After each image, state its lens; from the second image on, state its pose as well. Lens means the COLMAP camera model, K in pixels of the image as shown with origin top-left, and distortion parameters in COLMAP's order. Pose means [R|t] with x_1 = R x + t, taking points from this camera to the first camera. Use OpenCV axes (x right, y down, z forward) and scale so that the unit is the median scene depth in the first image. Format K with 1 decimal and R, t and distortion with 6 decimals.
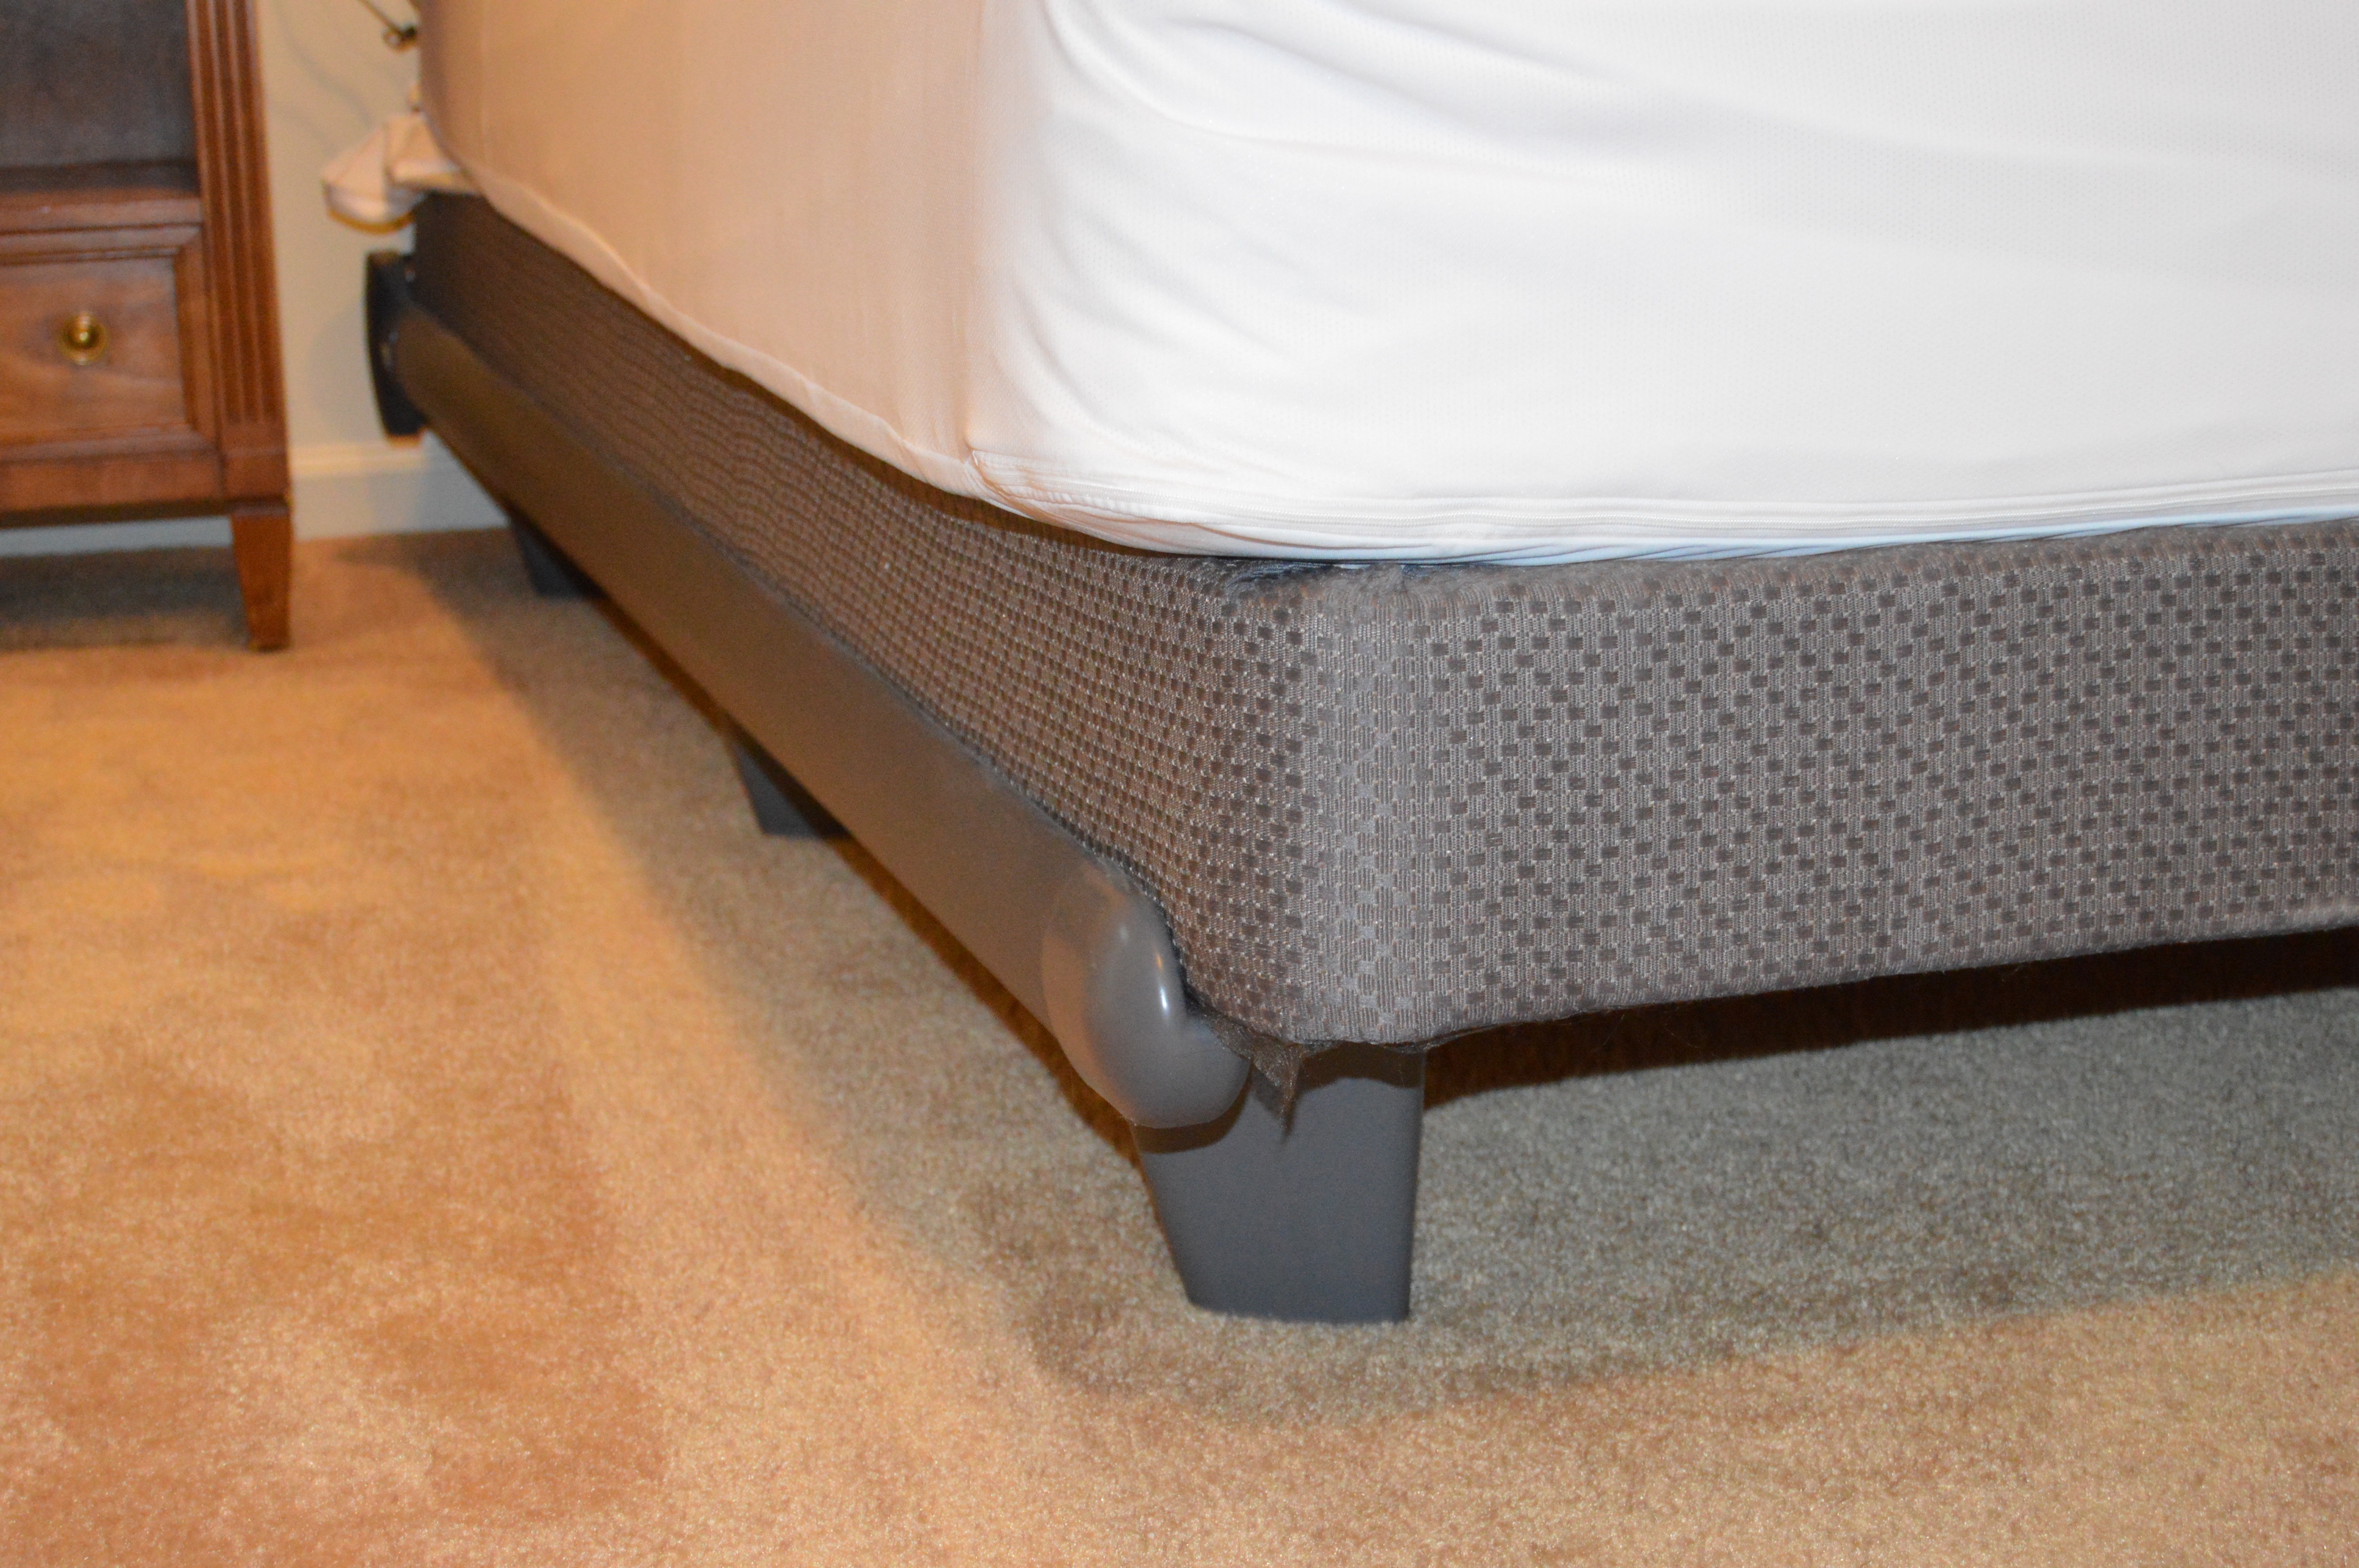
lens RADIAL K [[4196.6, 0, 1182.8], [0, 4196.6, 786.6], [0, 0, 1]] dist [-0.103826, 0.000000]
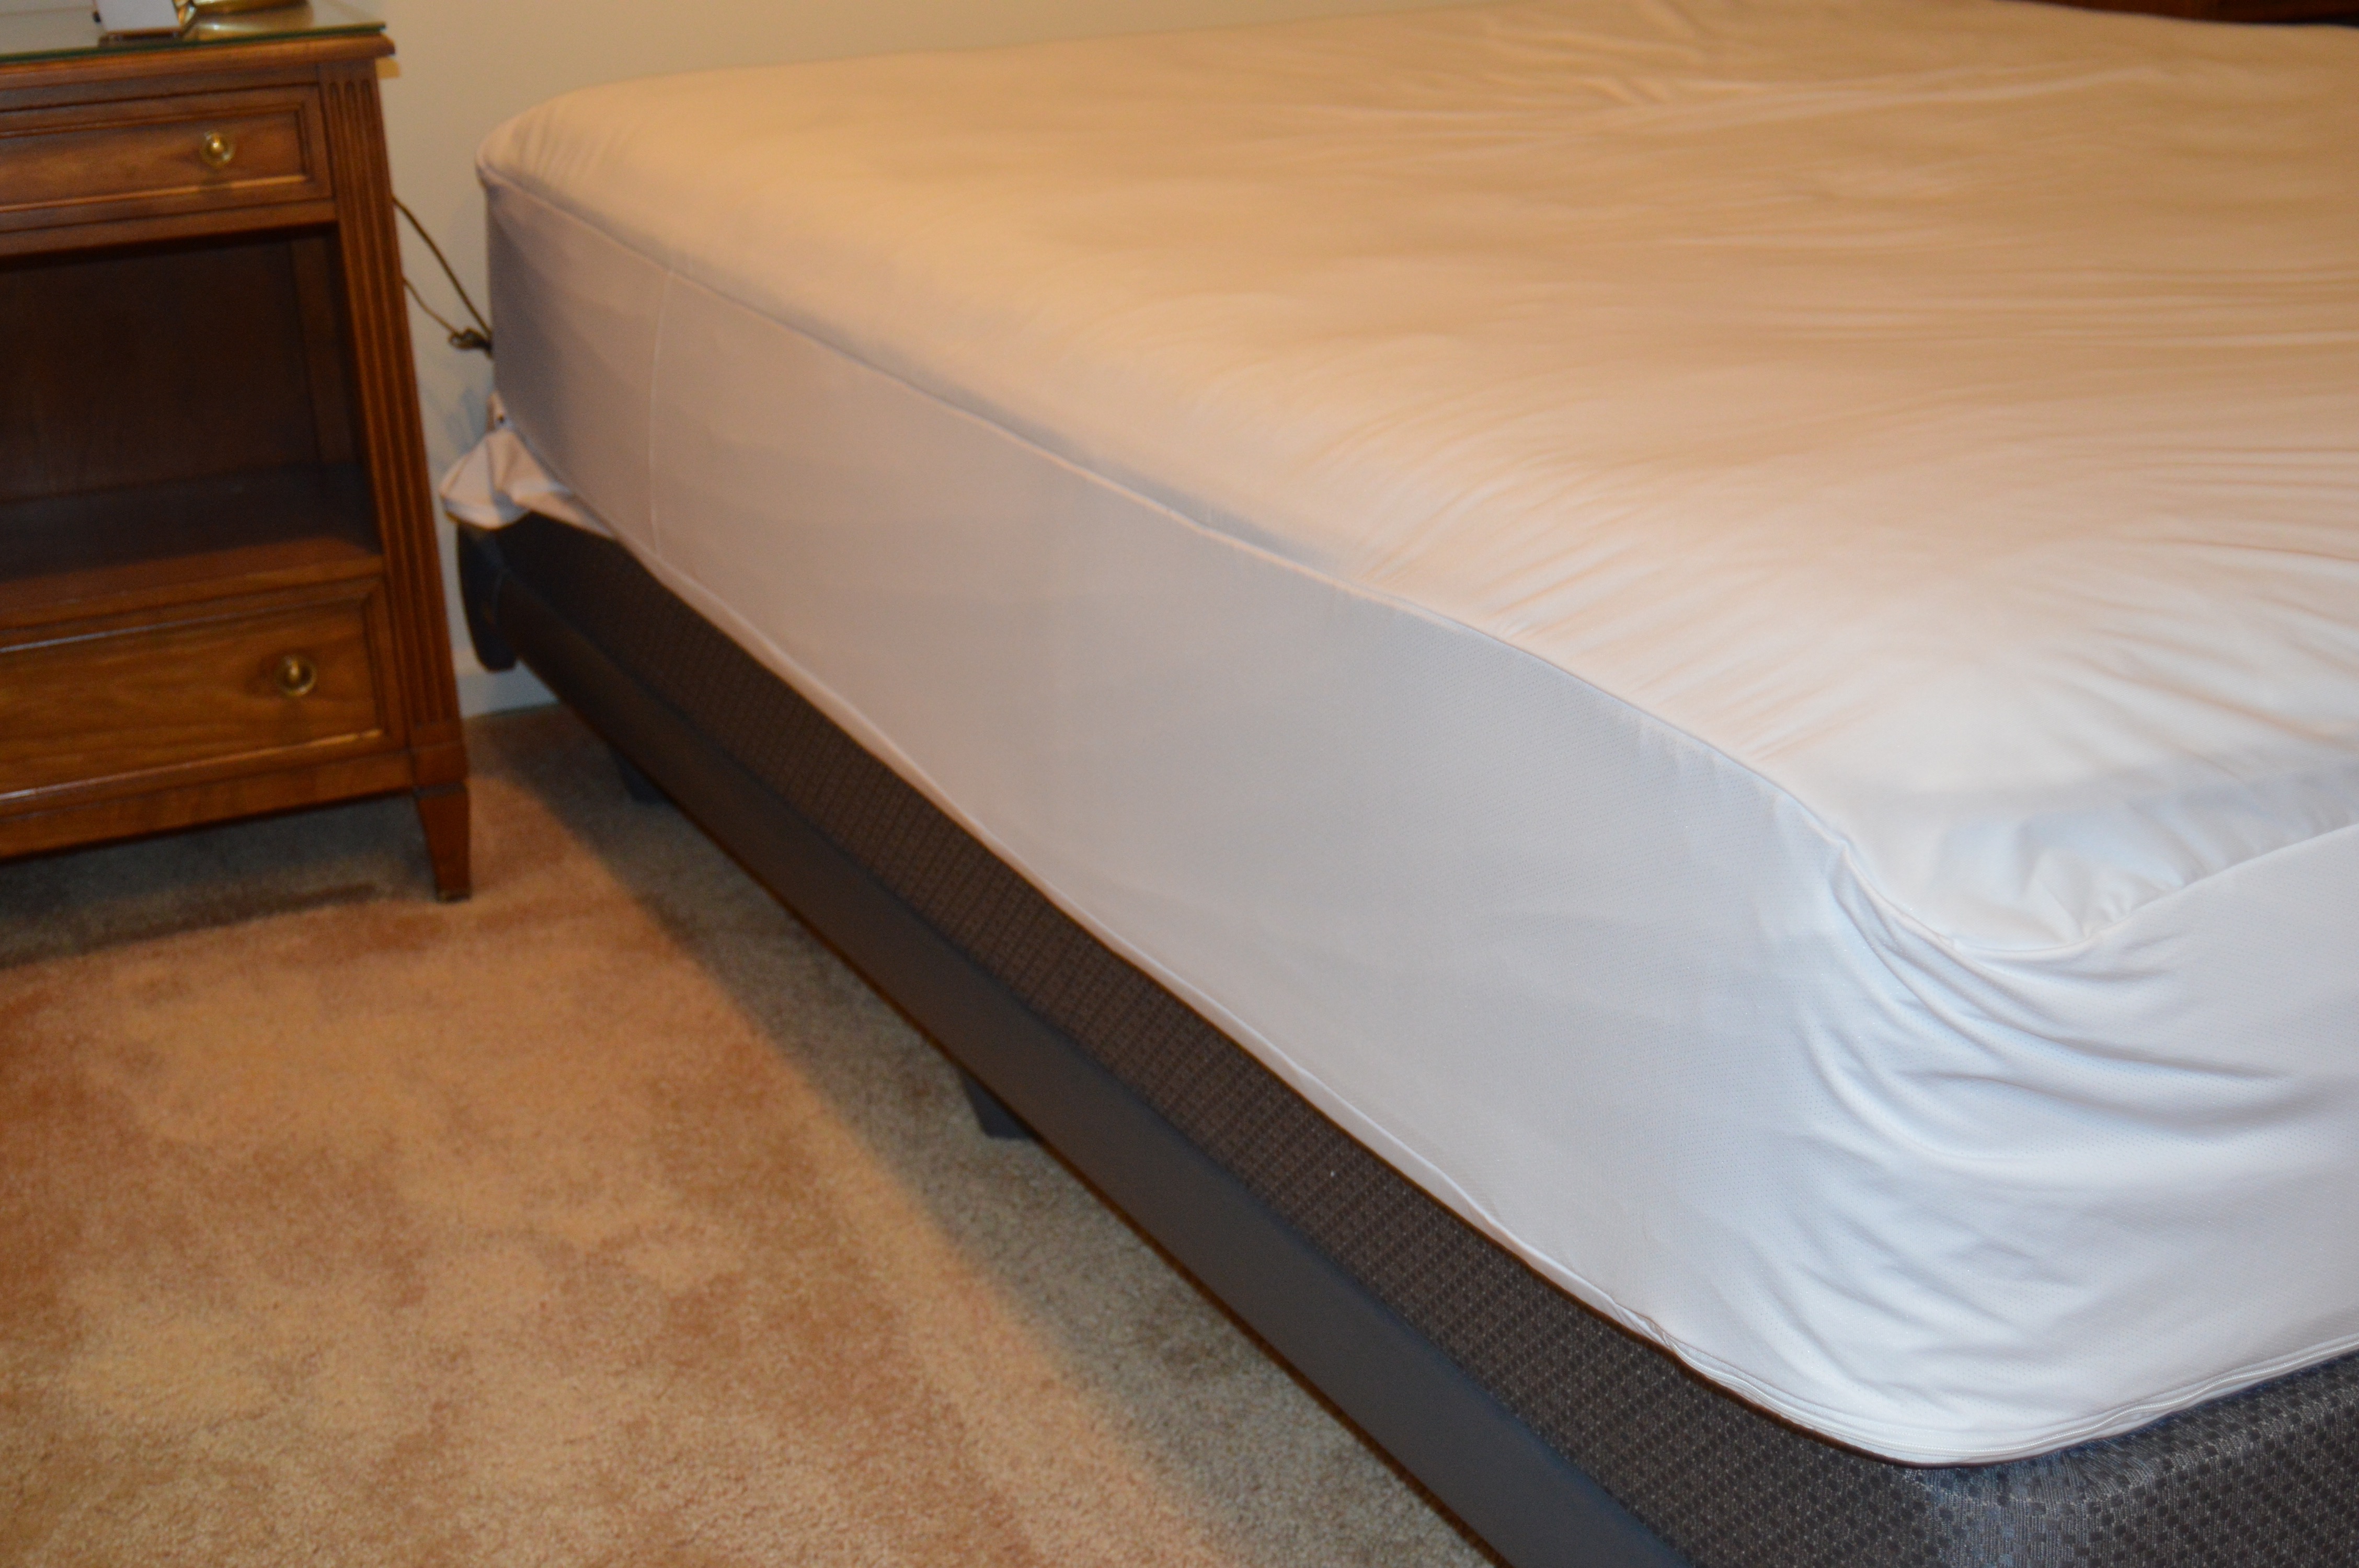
lens RADIAL K [[2795.1, 0, 1186.6], [0, 2795.1, 801.2], [0, 0, 1]] dist [-0.076124, 0.000000]
pose [[0.978128, -0.073110, 0.194734, -0.190521], [0.043055, 0.987081, 0.154326, -0.209390], [-0.203501, -0.142566, 0.968639, 0.170804]]
